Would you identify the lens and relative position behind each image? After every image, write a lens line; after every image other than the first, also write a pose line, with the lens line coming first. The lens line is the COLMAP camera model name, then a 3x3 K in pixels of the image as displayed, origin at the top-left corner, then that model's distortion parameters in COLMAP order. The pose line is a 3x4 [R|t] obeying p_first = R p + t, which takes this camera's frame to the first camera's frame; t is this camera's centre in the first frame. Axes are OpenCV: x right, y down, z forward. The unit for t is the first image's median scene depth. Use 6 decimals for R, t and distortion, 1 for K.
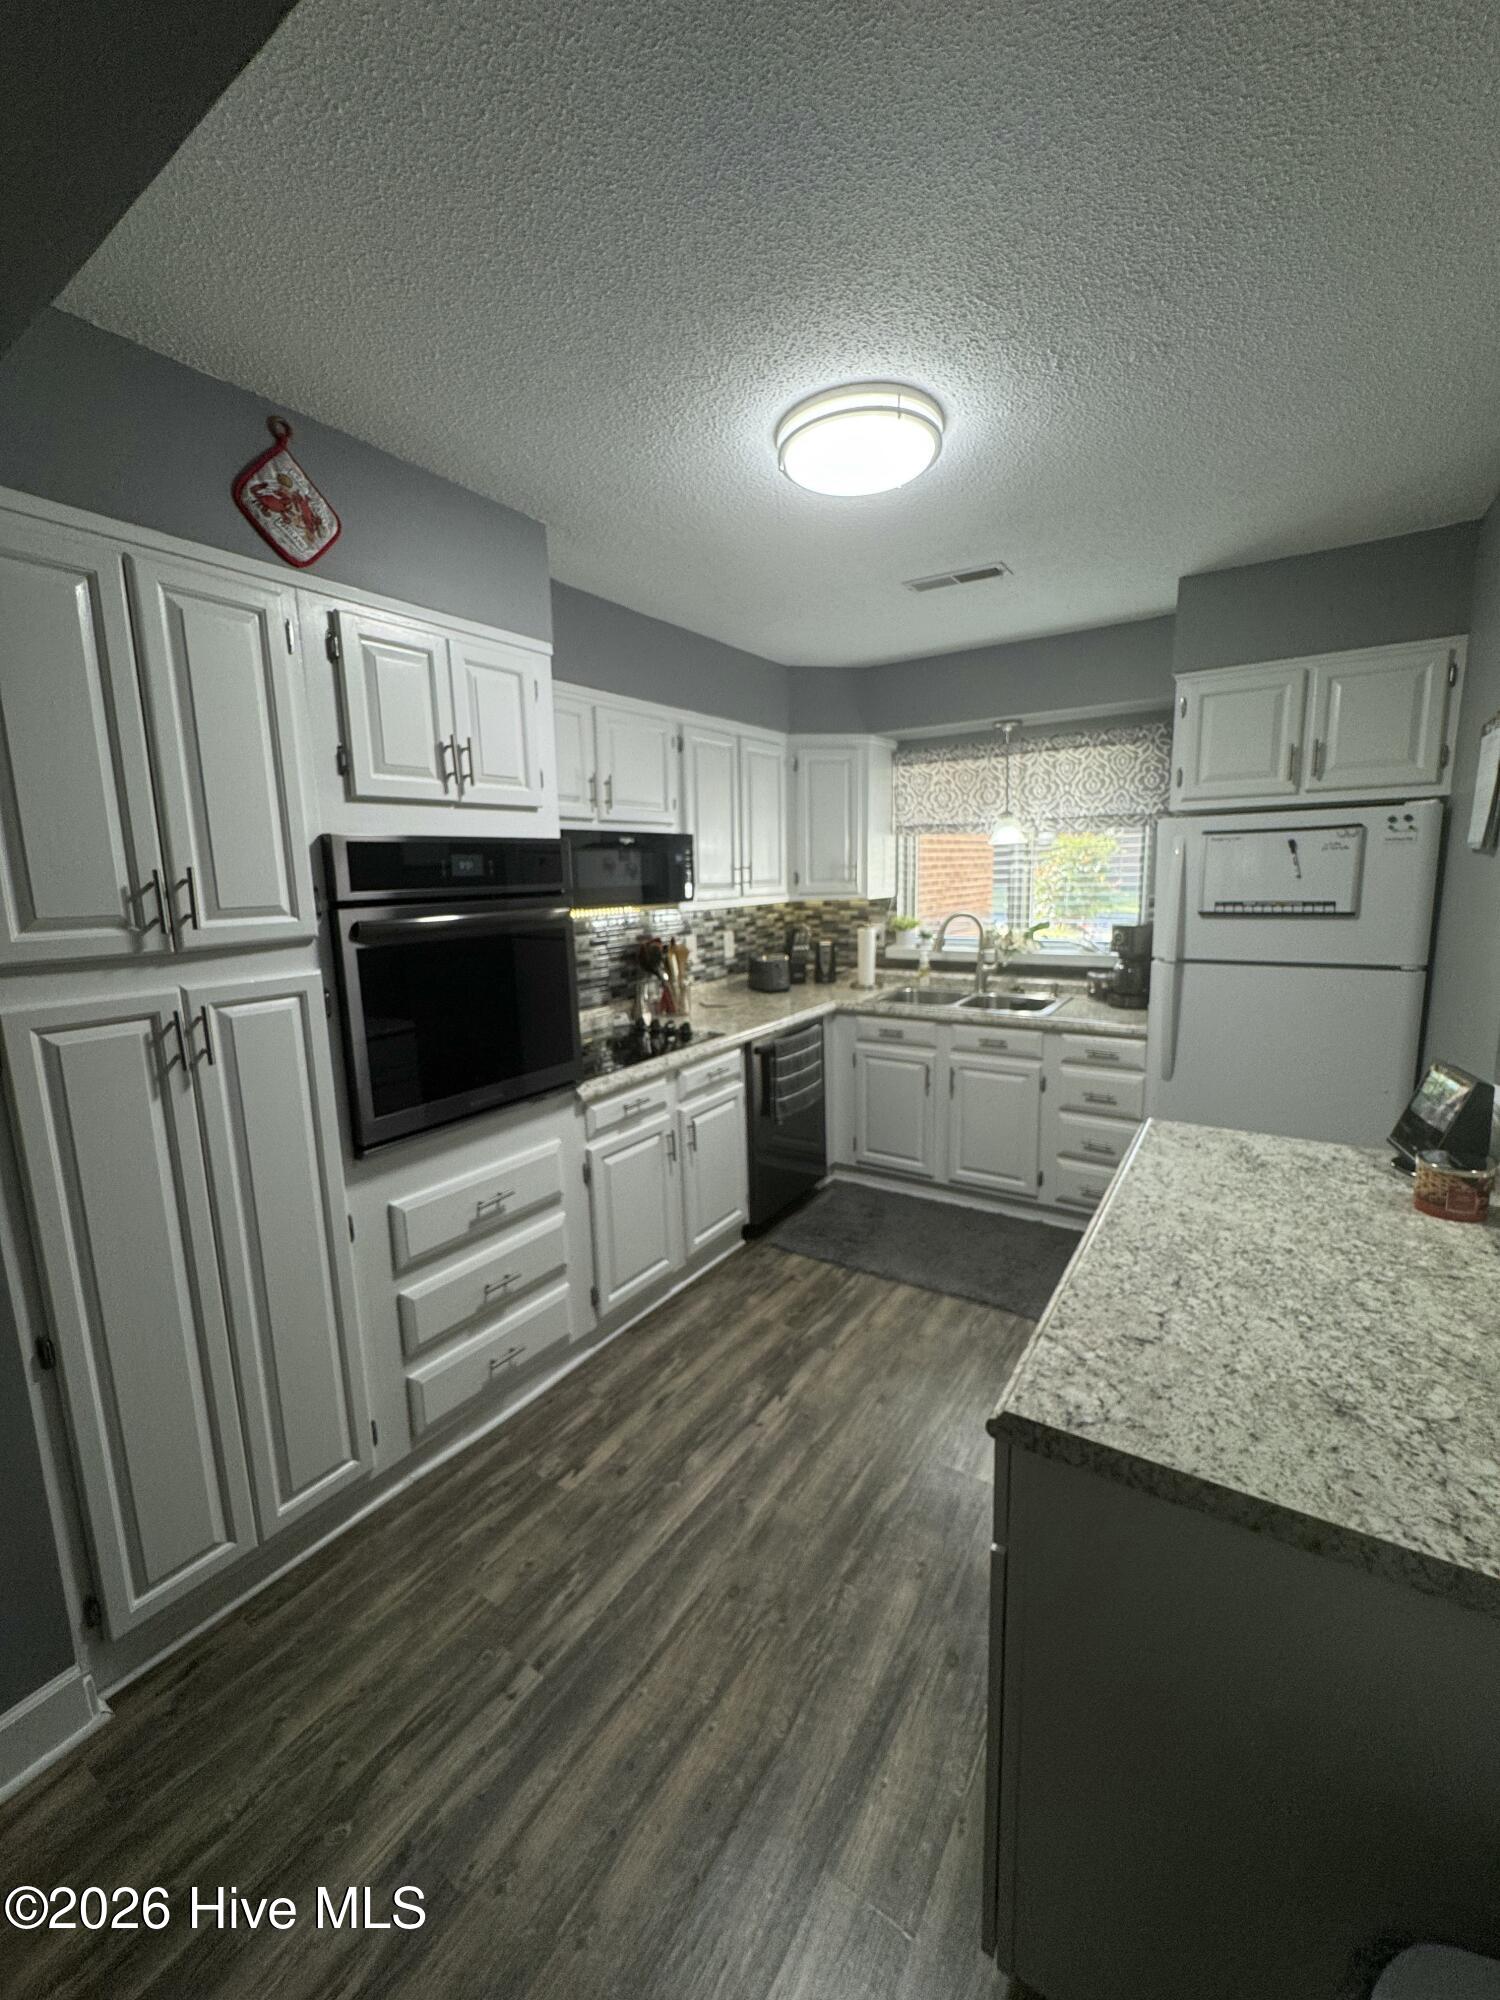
lens RADIAL K [[800.8, 0, 753.7], [0, 800.8, 999.5], [0, 0, 1]] dist [-0.006030, 0.000072]
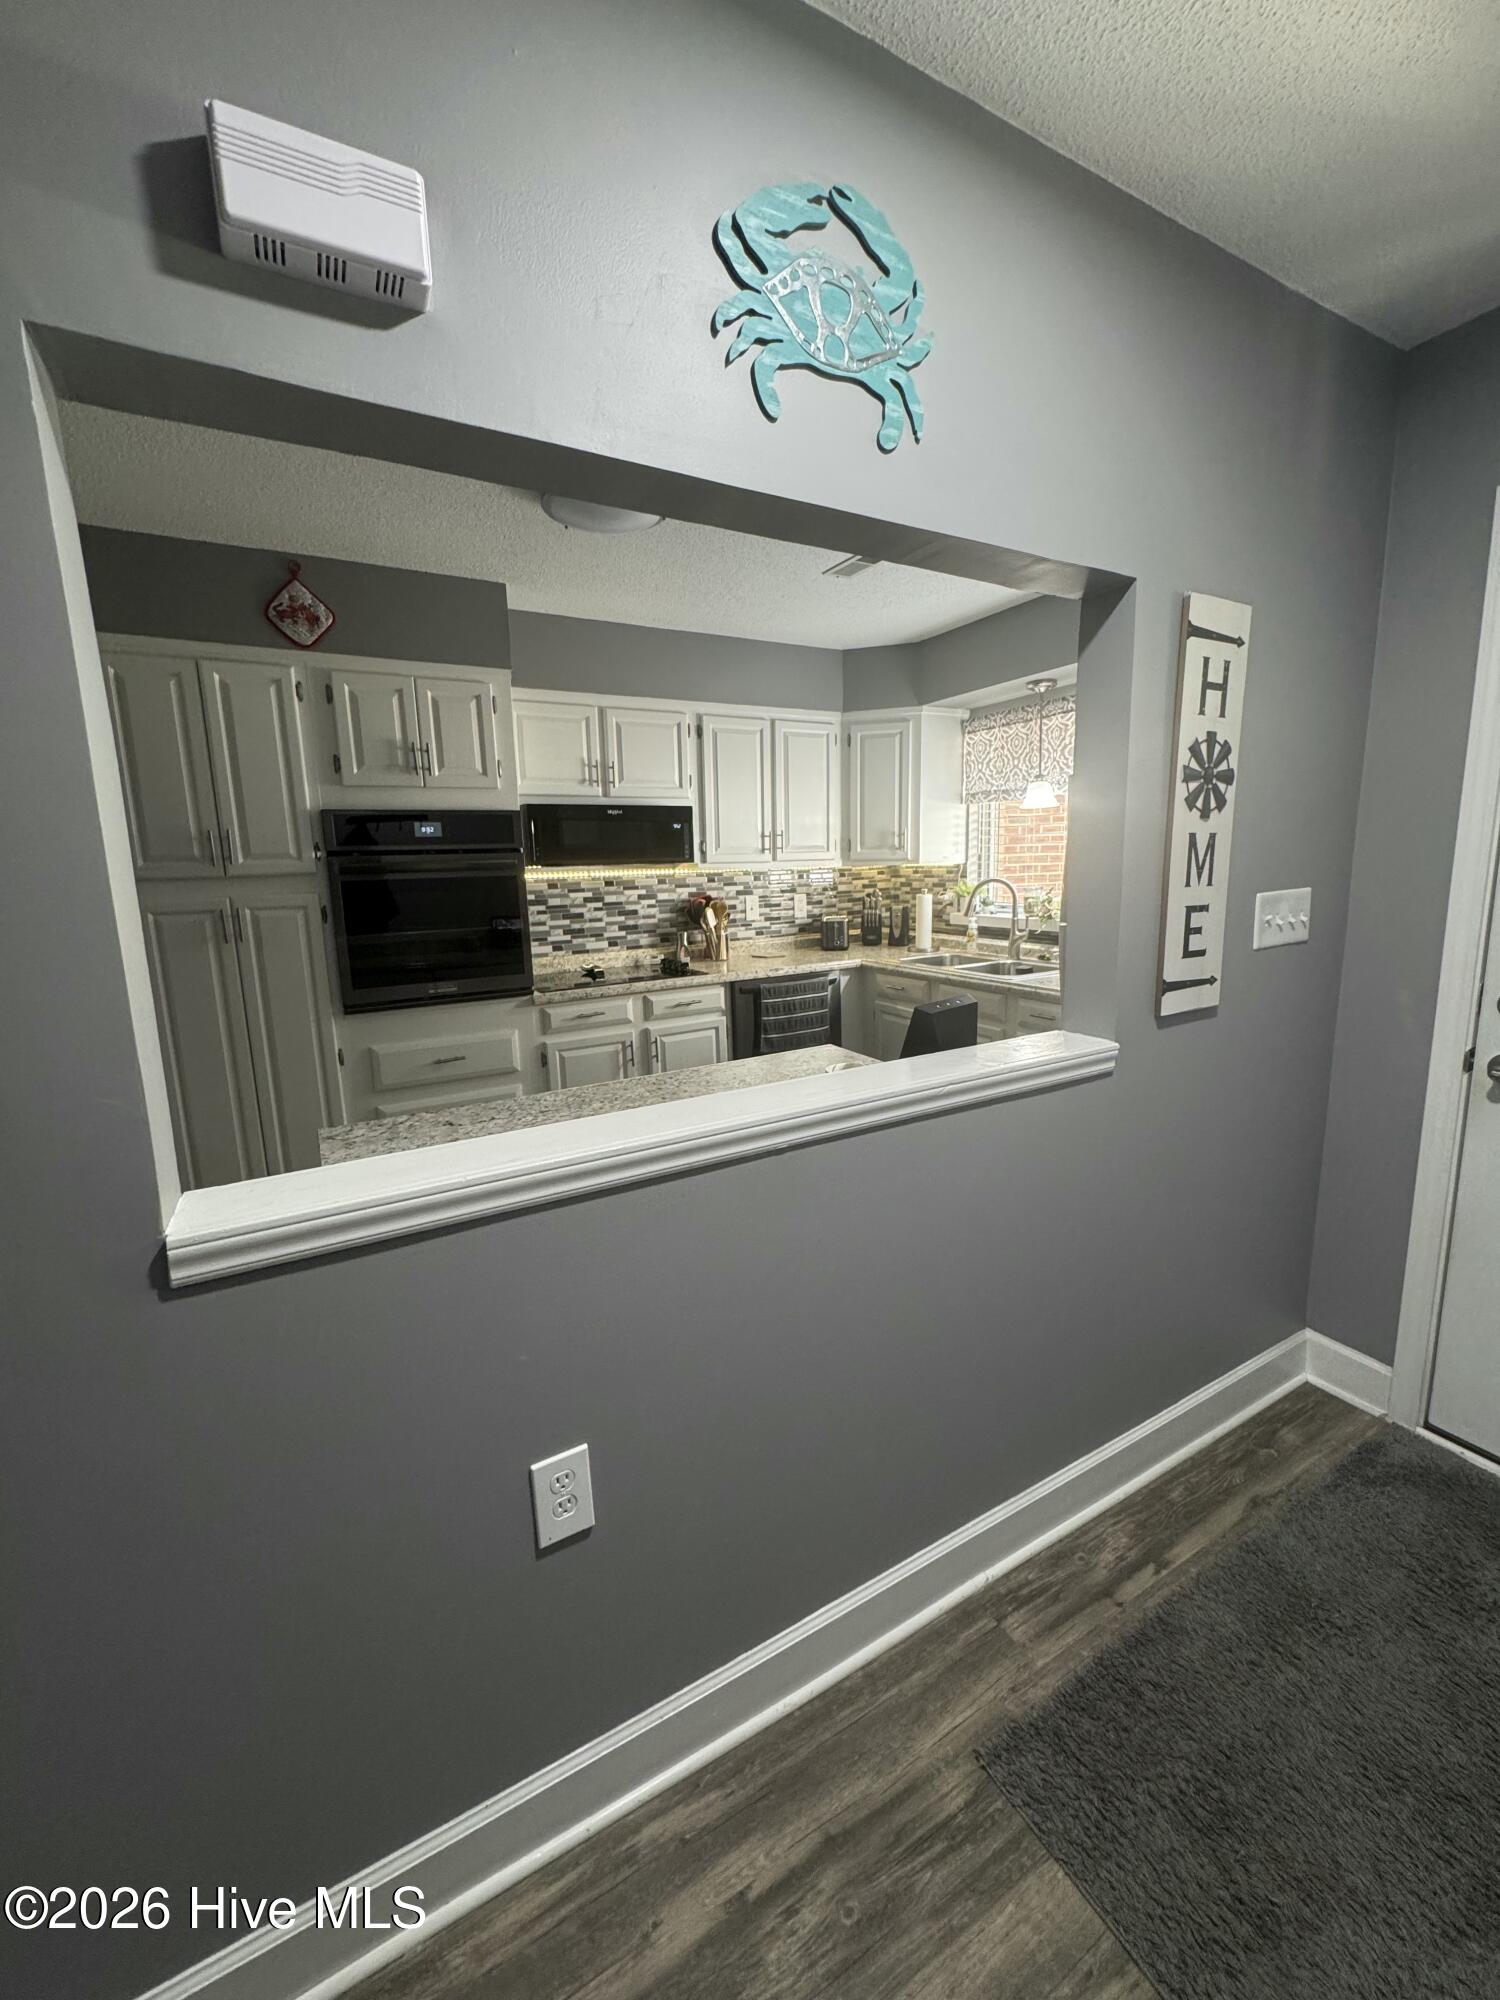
lens RADIAL K [[790.4, 0, 750.0], [0, 790.4, 1000.0], [0, 0, 1]] dist [-0.004739, -0.000087]
pose [[0.888543, 0.079652, -0.451826, 0.624730], [-0.069221, 0.996815, 0.039601, 0.035469], [0.453541, -0.003911, 0.891227, -0.029120]]
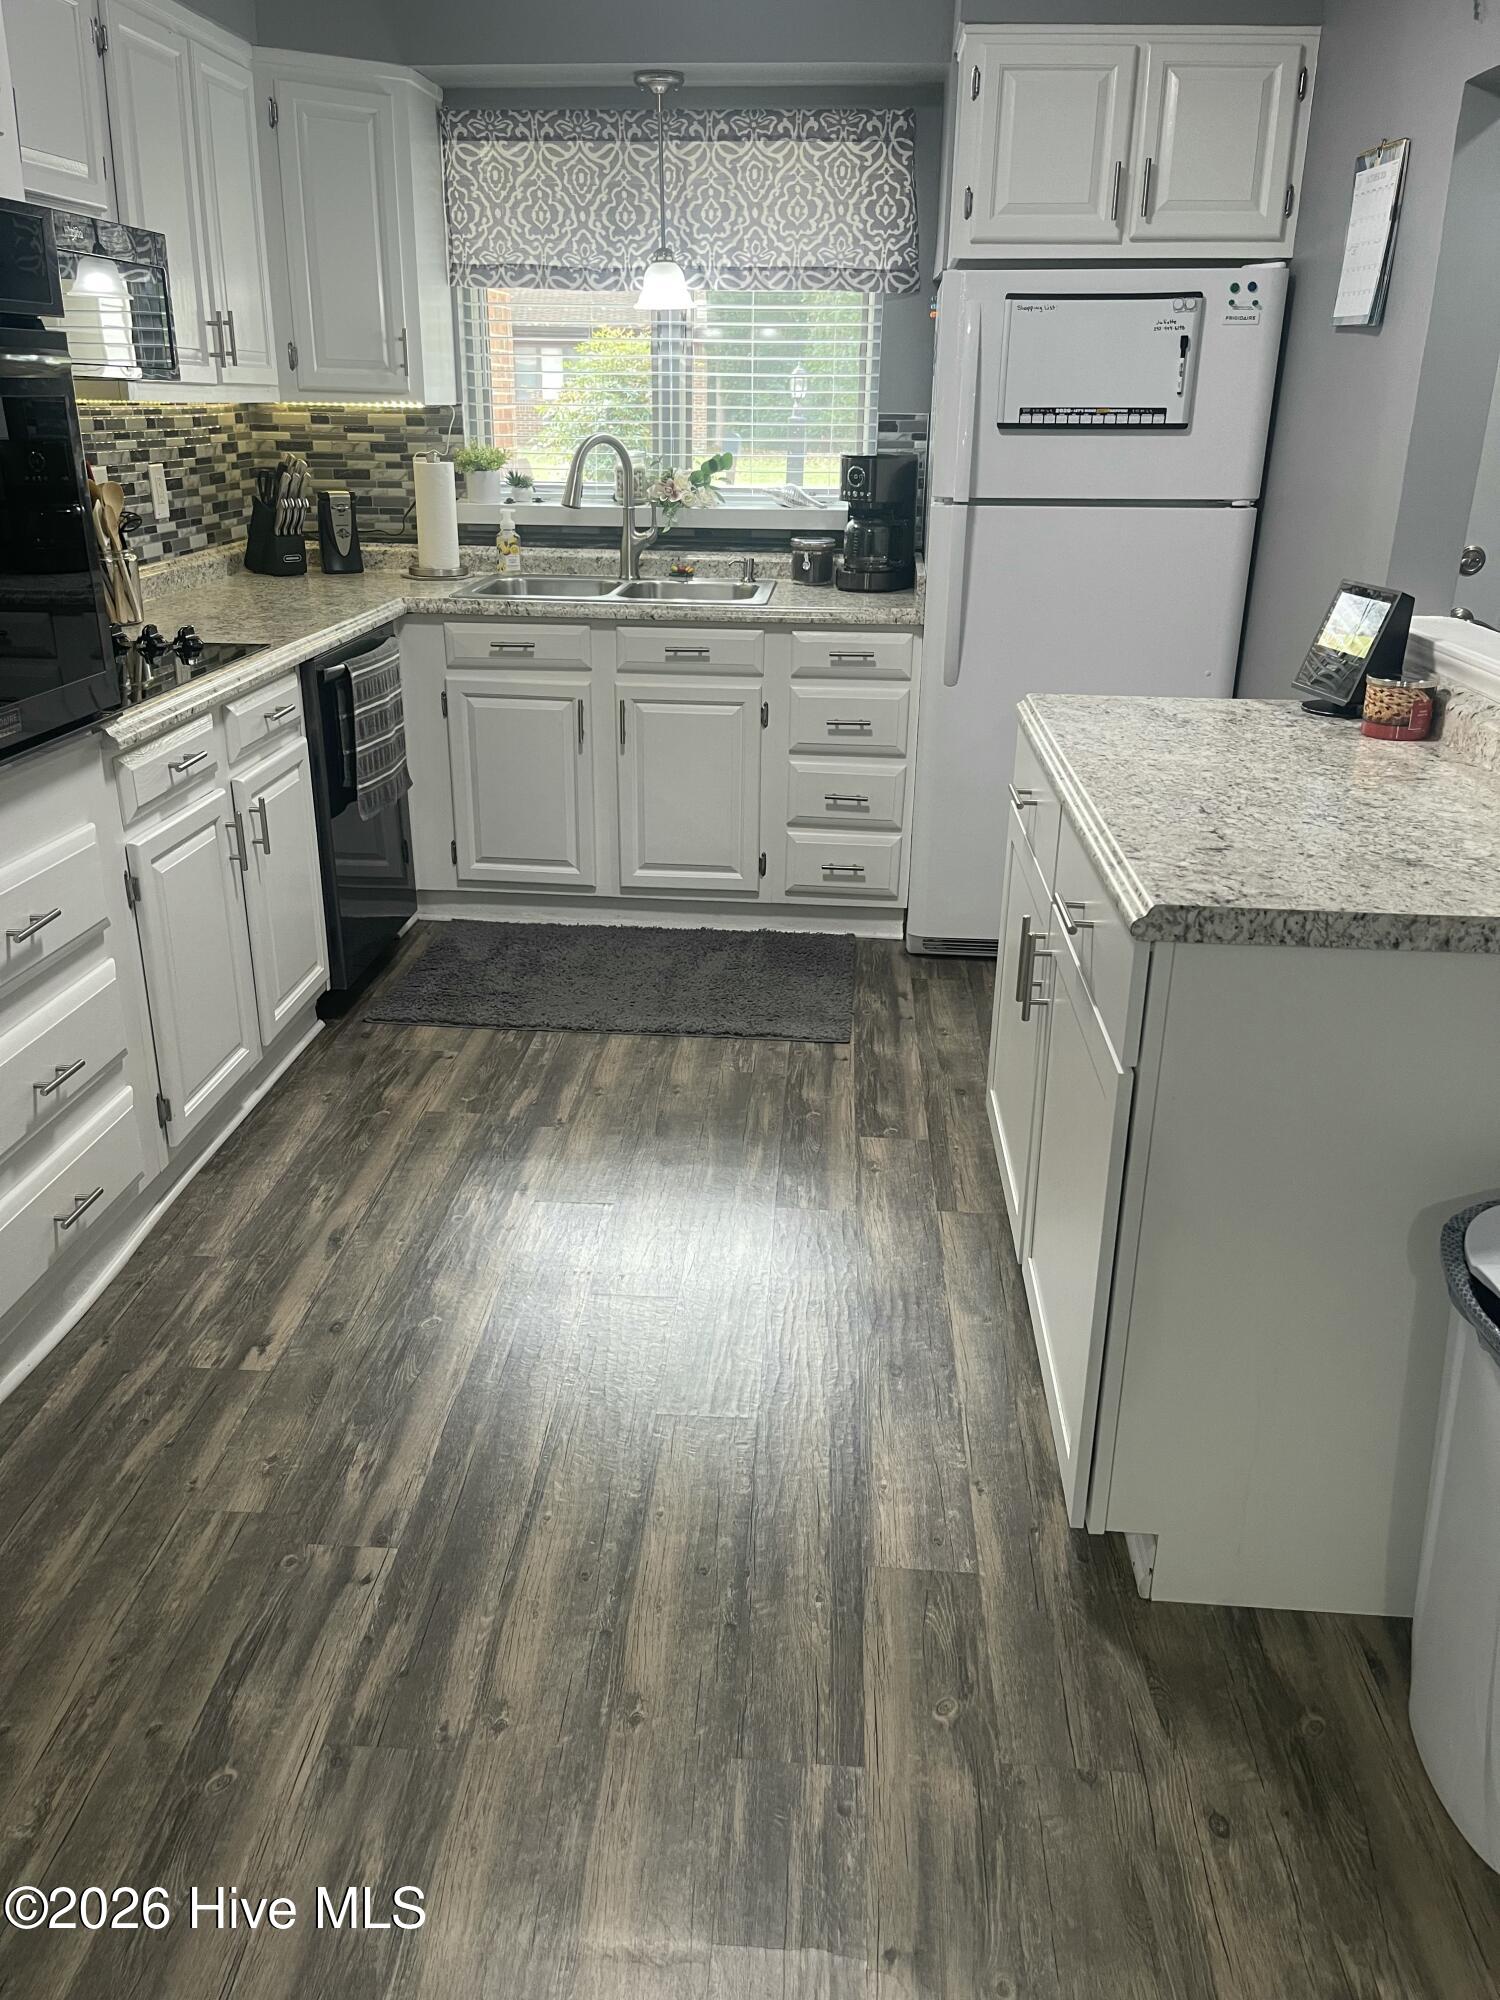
lens RADIAL K [[1506.4, 0, 735.6], [0, 1506.4, 1010.6], [0, 0, 1]] dist [0.053487, -0.073712]
pose [[0.876446, -0.146379, 0.458711, -0.300018], [0.044231, 0.973118, 0.226019, 0.074123], [-0.479465, -0.177804, 0.859360, -0.088090]]
